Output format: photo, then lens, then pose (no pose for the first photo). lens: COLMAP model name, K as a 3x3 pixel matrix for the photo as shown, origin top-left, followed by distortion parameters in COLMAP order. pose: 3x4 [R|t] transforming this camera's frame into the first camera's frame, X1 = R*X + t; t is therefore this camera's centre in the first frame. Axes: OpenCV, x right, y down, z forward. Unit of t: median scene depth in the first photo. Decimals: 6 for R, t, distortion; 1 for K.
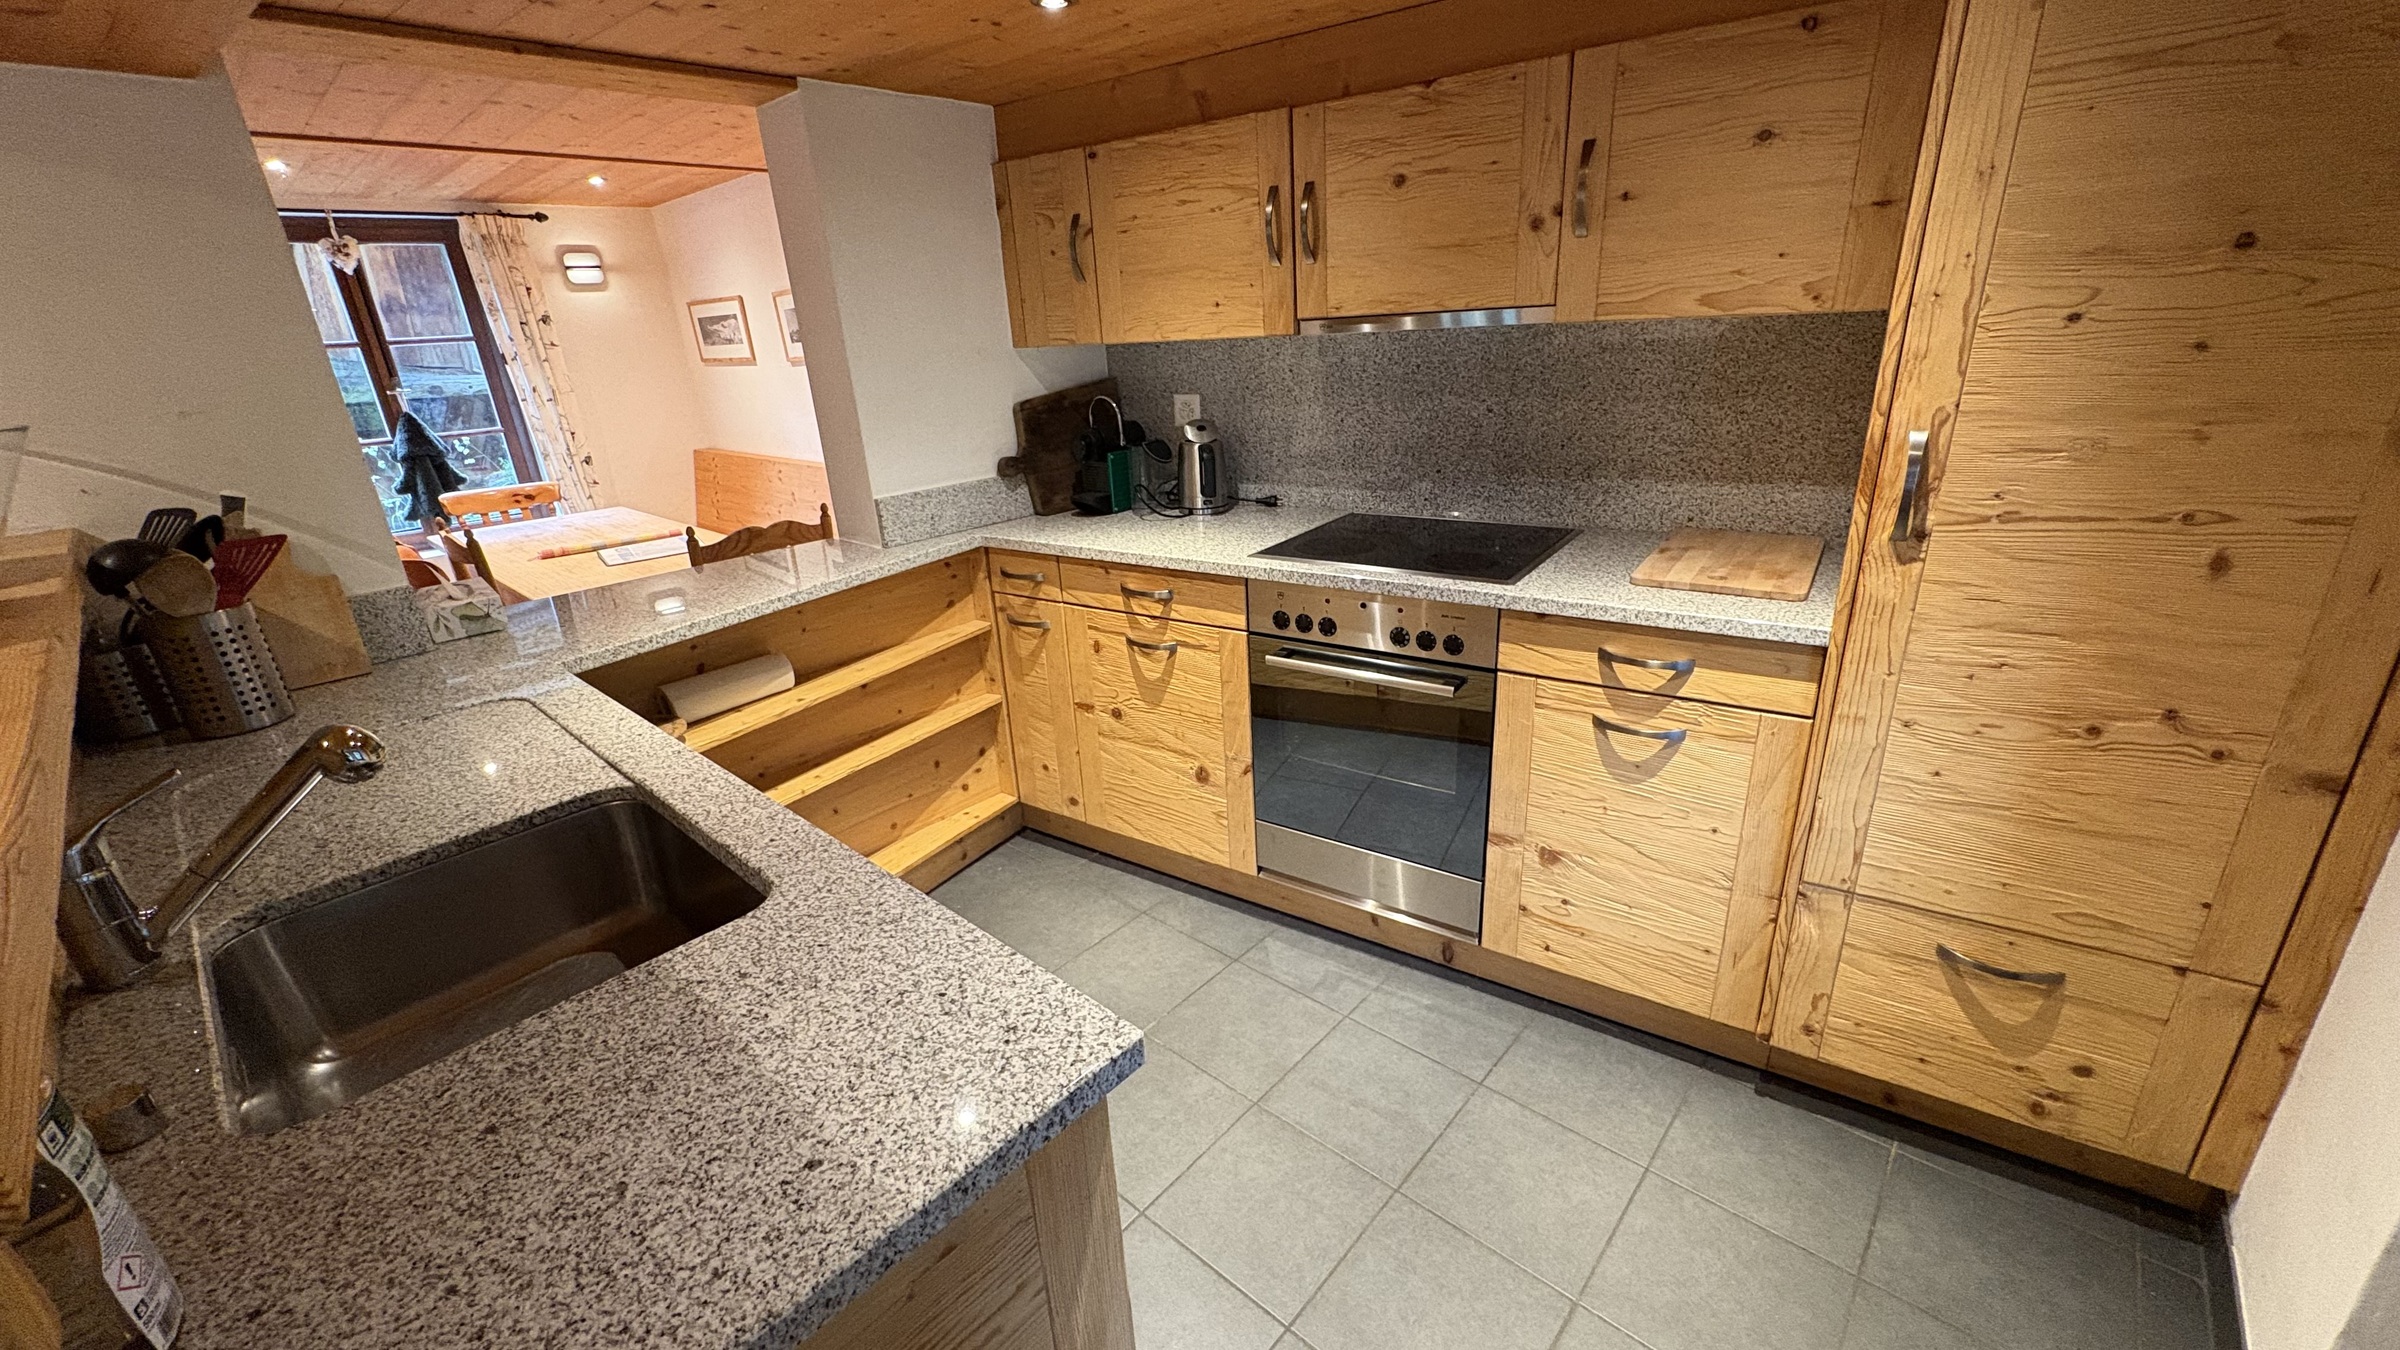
lens RADIAL K [[939.6, 0, 1200.0], [0, 939.6, 675.0], [0, 0, 1]] dist [0.001589, 0.000156]
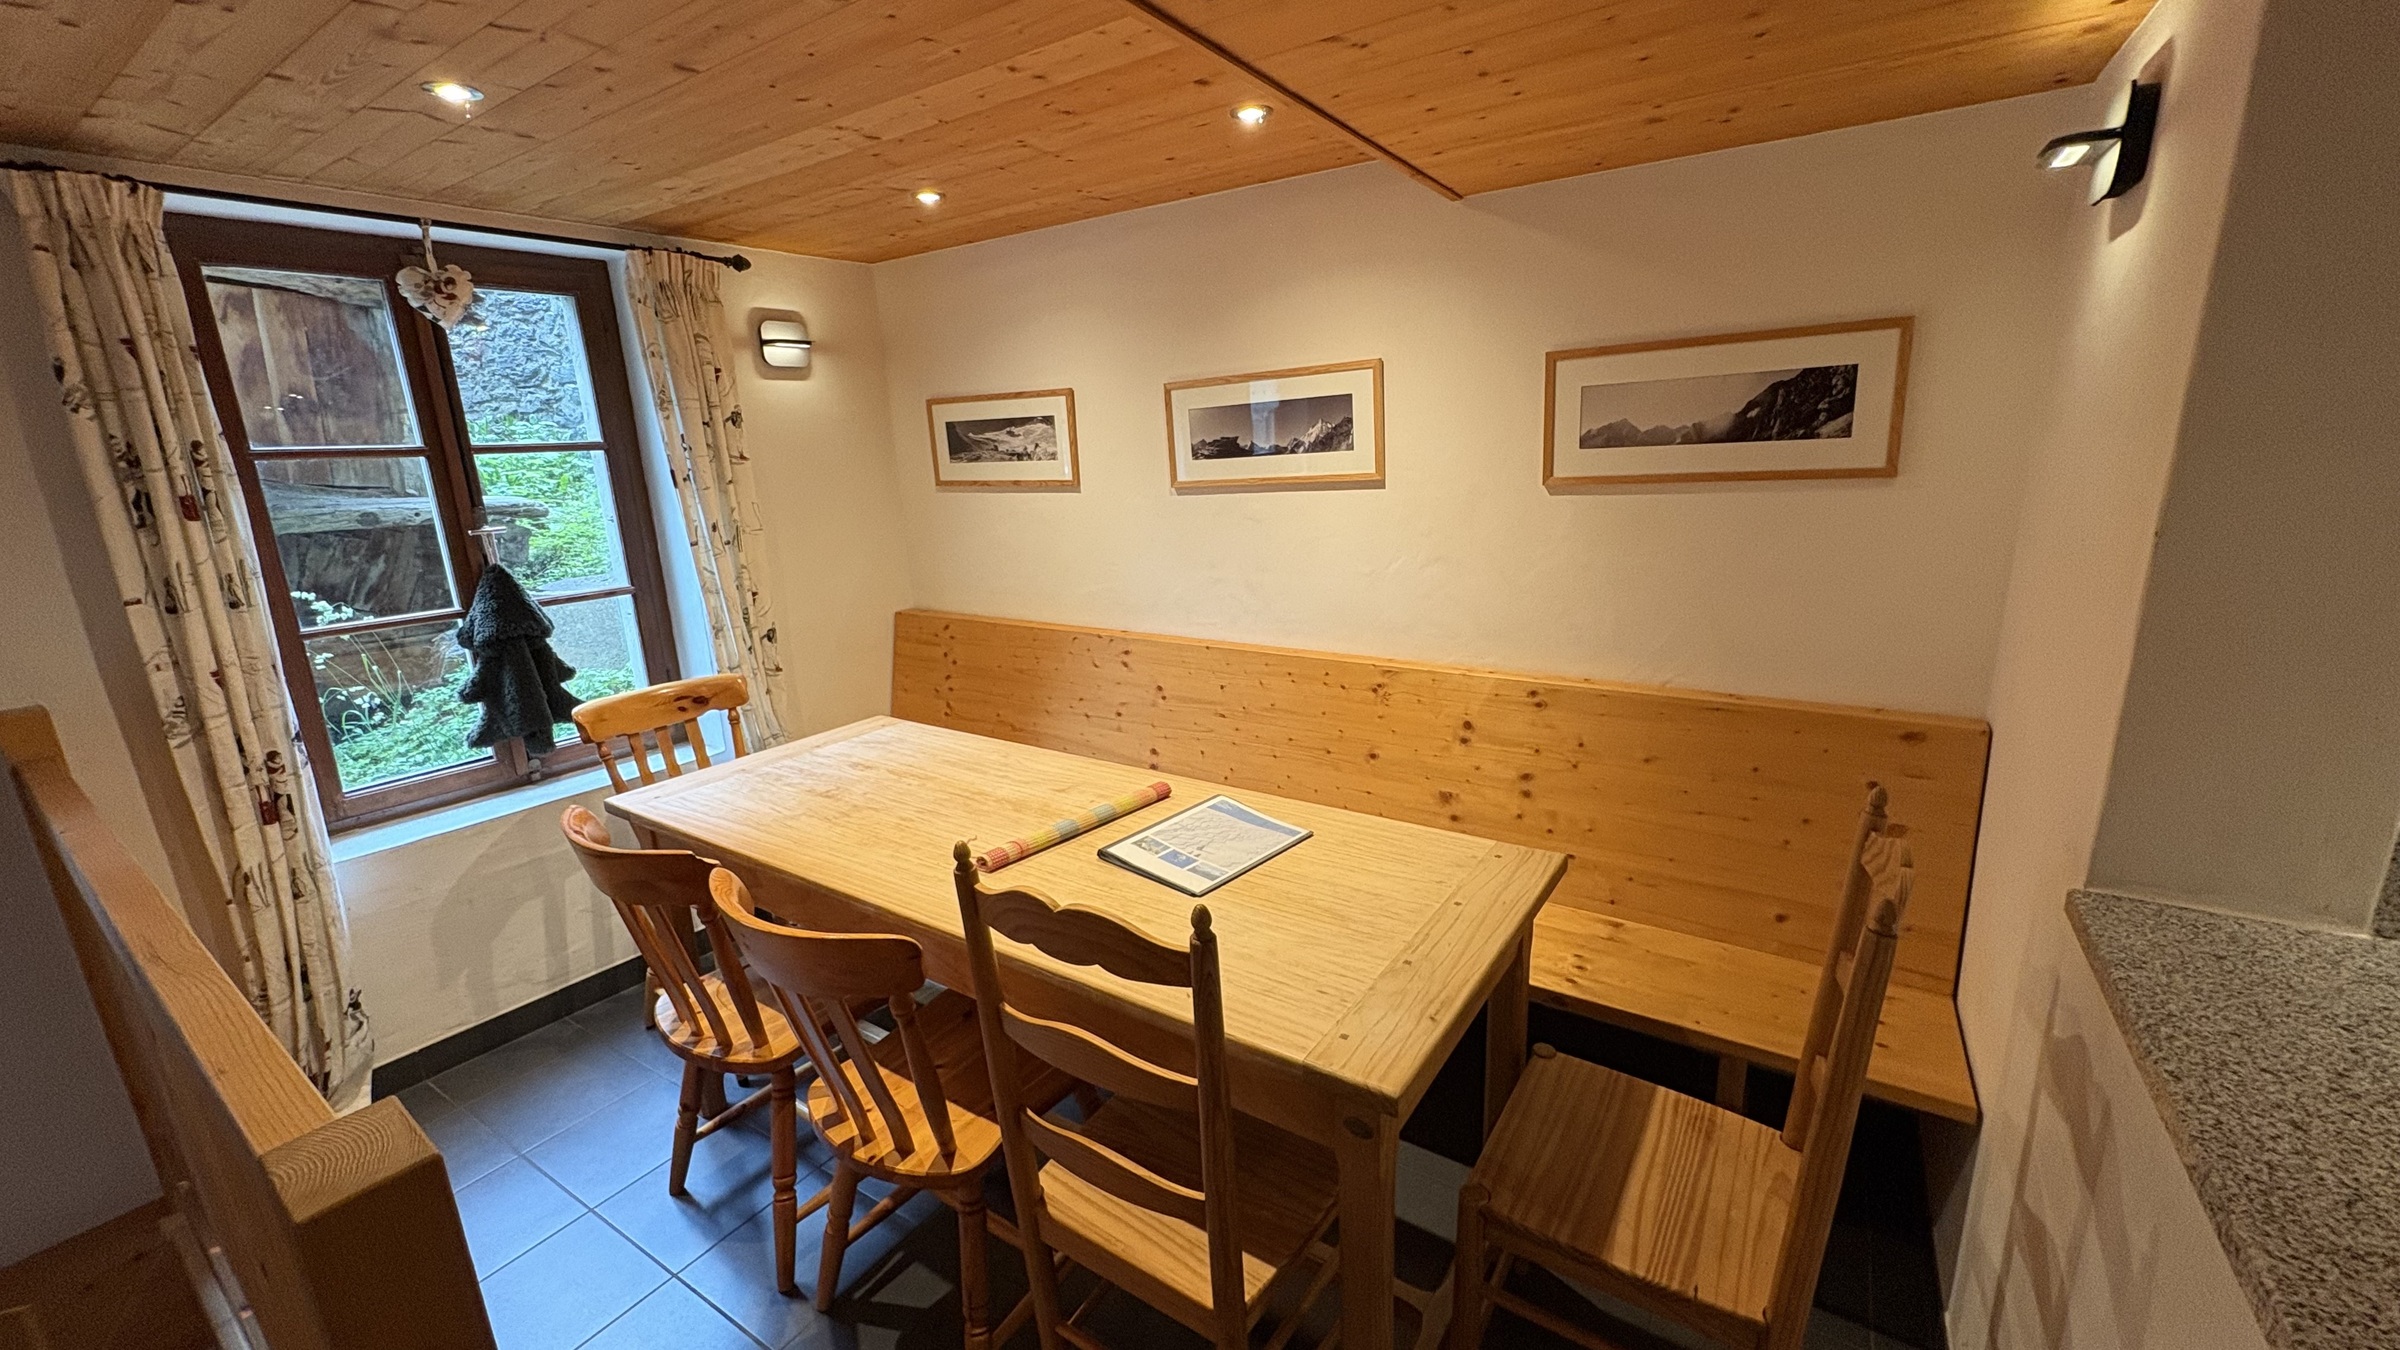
lens RADIAL K [[939.6, 0, 1200.0], [0, 939.6, 675.0], [0, 0, 1]] dist [0.001589, 0.000156]
pose [[0.988035, -0.022052, 0.152642, -0.487131], [0.040306, 0.992249, -0.117545, -0.122004], [-0.148867, 0.122291, 0.981266, 0.358958]]
